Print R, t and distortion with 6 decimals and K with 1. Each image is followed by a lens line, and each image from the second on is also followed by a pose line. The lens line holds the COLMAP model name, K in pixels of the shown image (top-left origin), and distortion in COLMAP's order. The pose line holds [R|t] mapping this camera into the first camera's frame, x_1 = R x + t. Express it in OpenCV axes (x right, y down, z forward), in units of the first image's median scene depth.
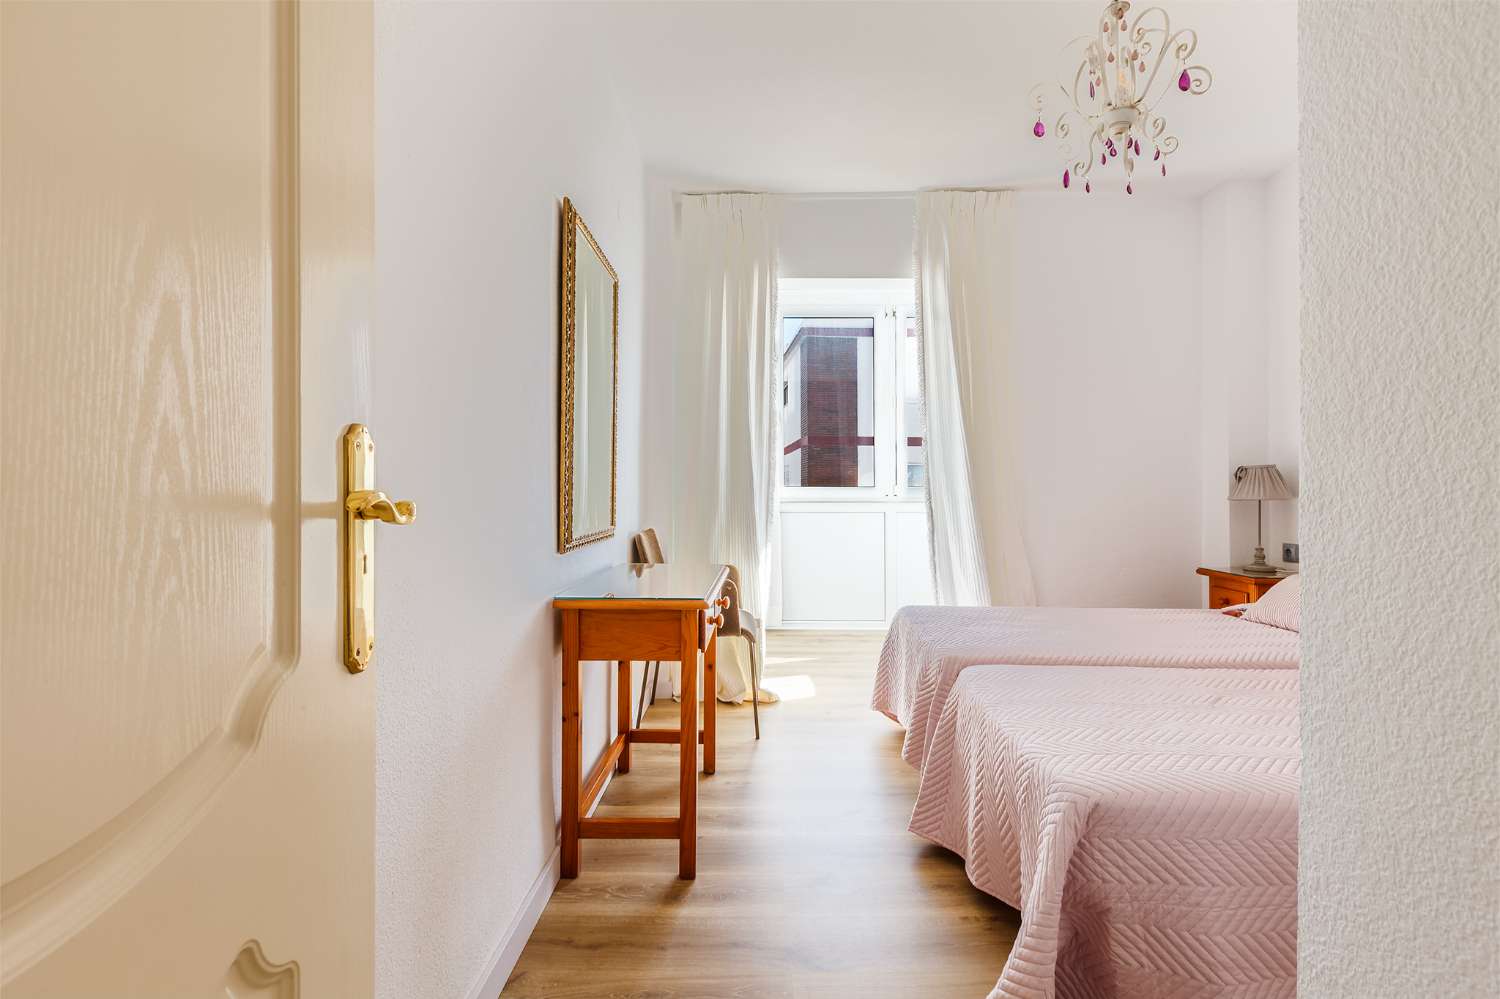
lens RADIAL K [[680.9, 0, 758.1], [0, 680.9, 495.8], [0, 0, 1]] dist [0.000598, 0.001475]
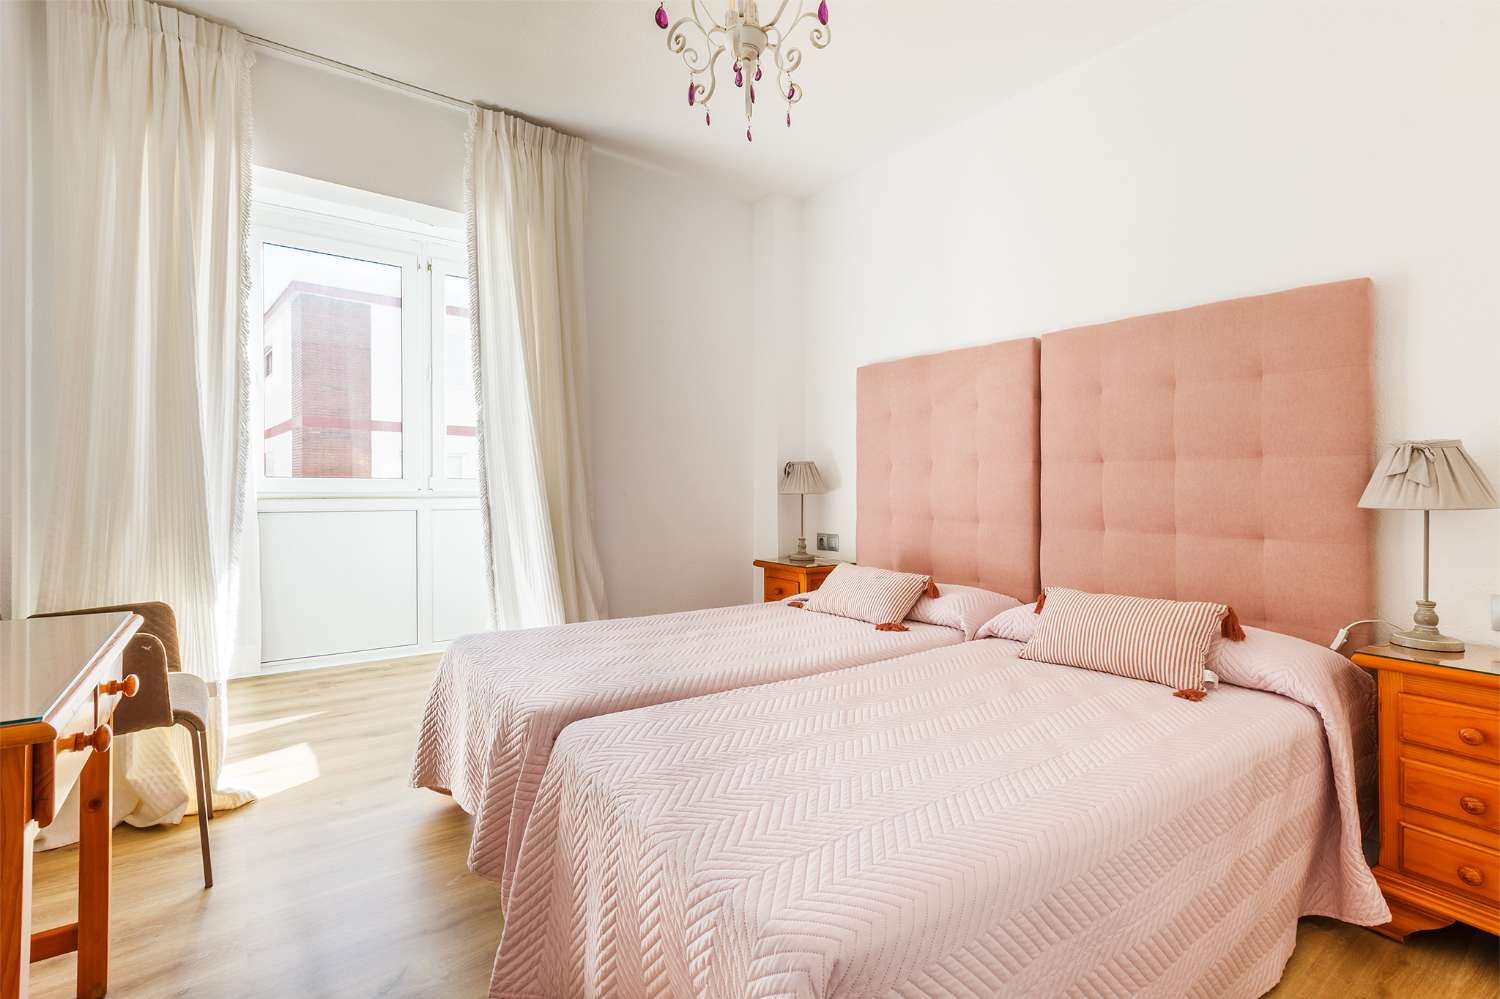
lens RADIAL K [[680.9, 0, 742.1], [0, 680.9, 490.2], [0, 0, 1]] dist [0.000598, 0.001475]
pose [[0.797856, 0.000168, 0.602848, 0.010910], [-0.000888, 0.999999, 0.000896, -0.000751], [-0.602847, -0.001250, 0.797856, 0.198153]]
